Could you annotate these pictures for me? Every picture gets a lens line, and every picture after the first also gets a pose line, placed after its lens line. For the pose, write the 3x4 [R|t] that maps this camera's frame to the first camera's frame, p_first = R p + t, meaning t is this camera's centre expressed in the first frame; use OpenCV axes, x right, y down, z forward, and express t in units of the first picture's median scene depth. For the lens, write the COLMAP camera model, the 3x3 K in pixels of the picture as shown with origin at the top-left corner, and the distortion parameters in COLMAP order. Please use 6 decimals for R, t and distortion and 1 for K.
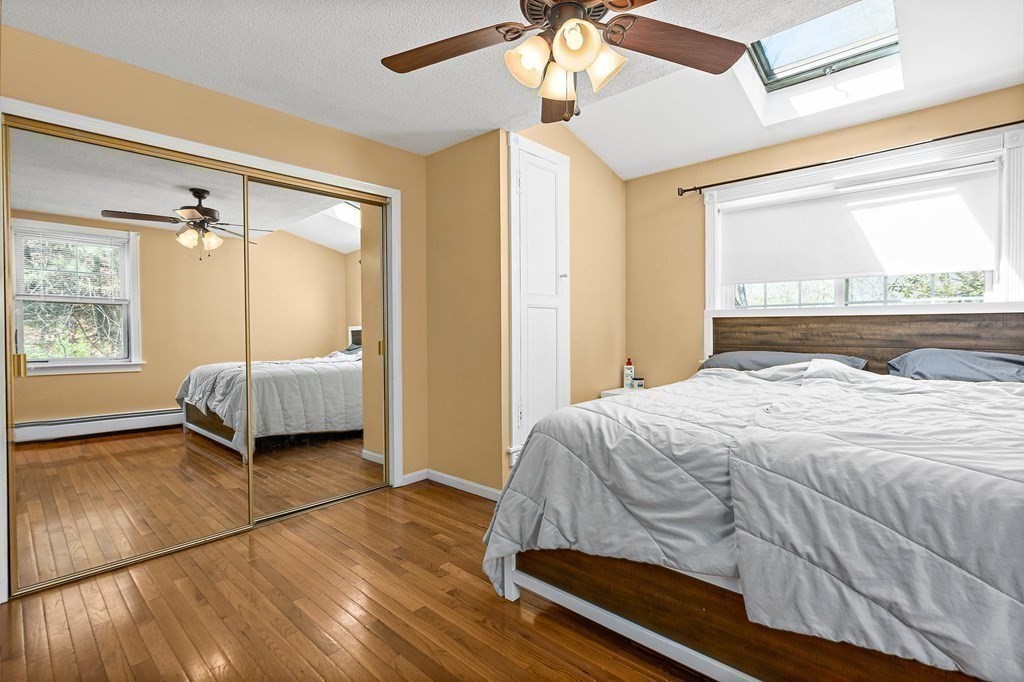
lens RADIAL K [[475.7, 0, 514.0], [0, 475.7, 336.3], [0, 0, 1]] dist [-0.001378, 0.002288]
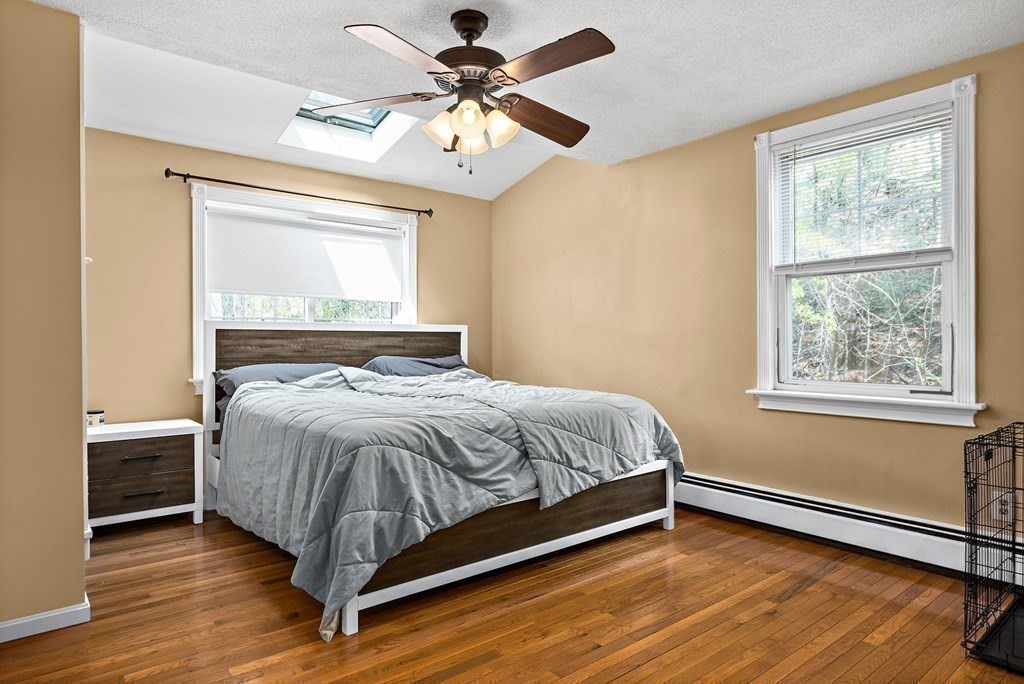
lens RADIAL K [[616.9, 0, 513.6], [0, 616.9, 342.7], [0, 0, 1]] dist [0.001558, 0.000247]
pose [[0.143071, 0.000322, 0.989712, -1.362229], [0.016324, 0.999863, -0.002685, -0.003291], [-0.989578, 0.016541, 0.143046, 0.601641]]
